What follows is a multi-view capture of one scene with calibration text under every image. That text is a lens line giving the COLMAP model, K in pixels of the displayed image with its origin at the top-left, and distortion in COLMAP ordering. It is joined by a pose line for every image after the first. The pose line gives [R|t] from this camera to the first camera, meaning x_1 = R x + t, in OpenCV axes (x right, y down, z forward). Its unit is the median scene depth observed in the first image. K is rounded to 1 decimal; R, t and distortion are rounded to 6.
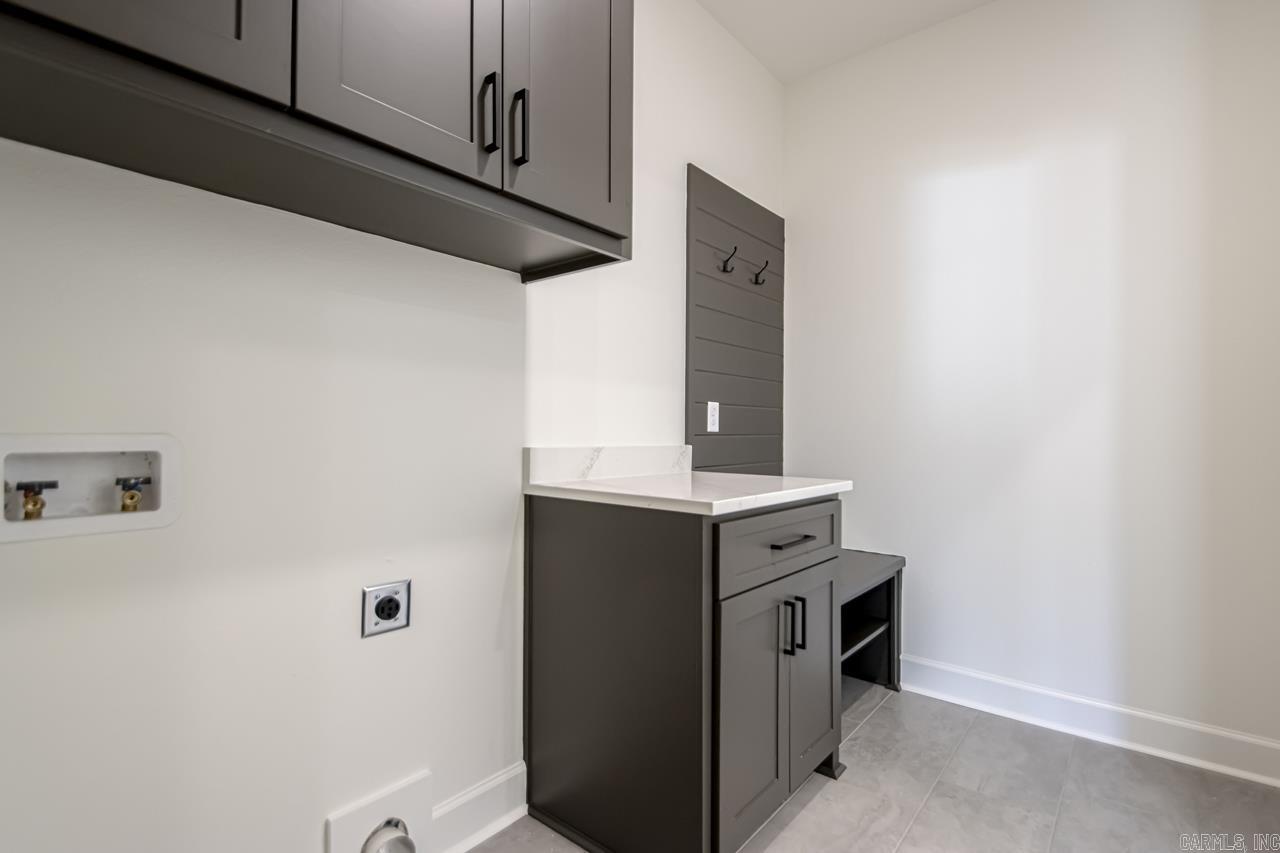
lens RADIAL K [[599.0, 0, 648.0], [0, 599.0, 421.5], [0, 0, 1]] dist [0.031599, -0.023347]
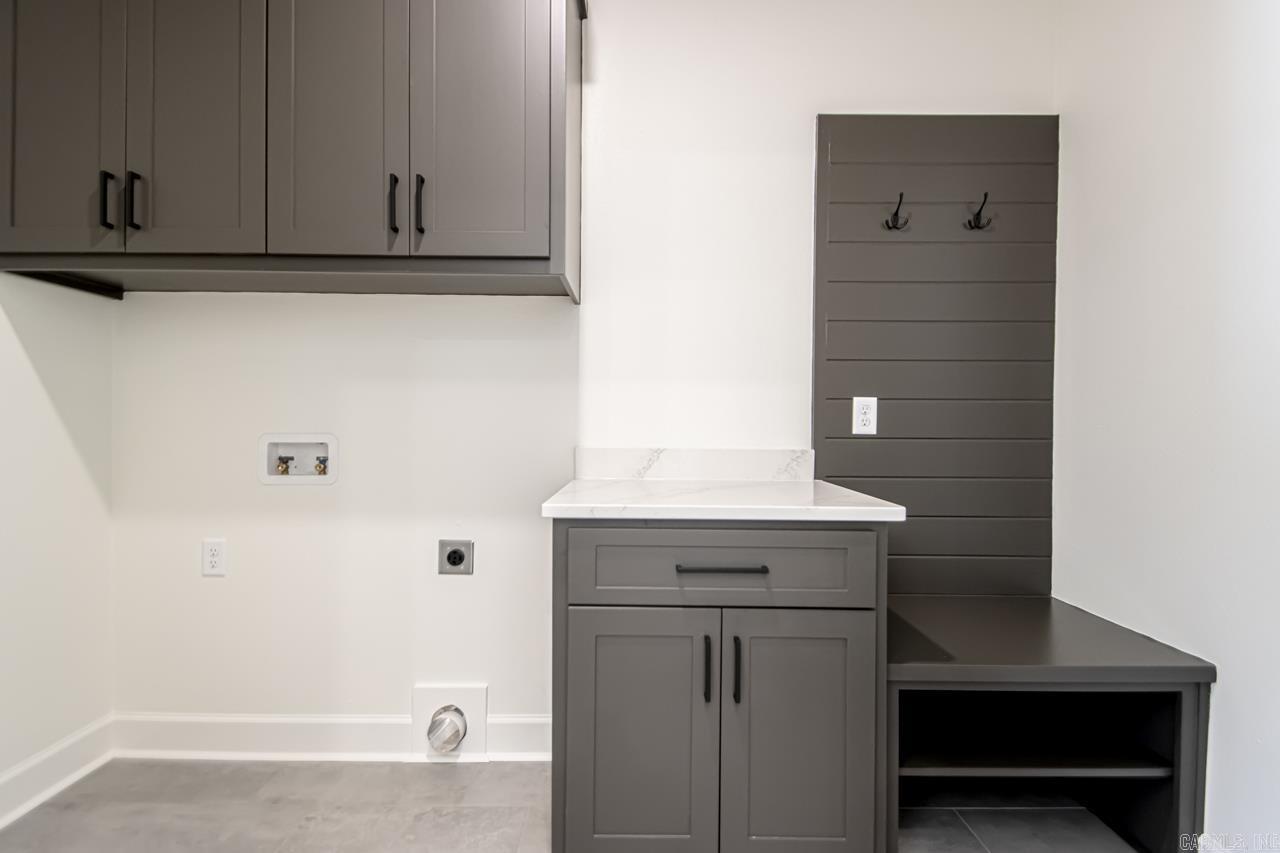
lens RADIAL K [[599.7, 0, 651.3], [0, 599.7, 425.4], [0, 0, 1]] dist [0.022166, -0.017264]
pose [[0.629806, -0.002276, -0.776749, 0.703159], [0.010592, 0.999928, 0.005658, -0.002540], [0.776680, -0.011791, 0.629785, 0.344516]]
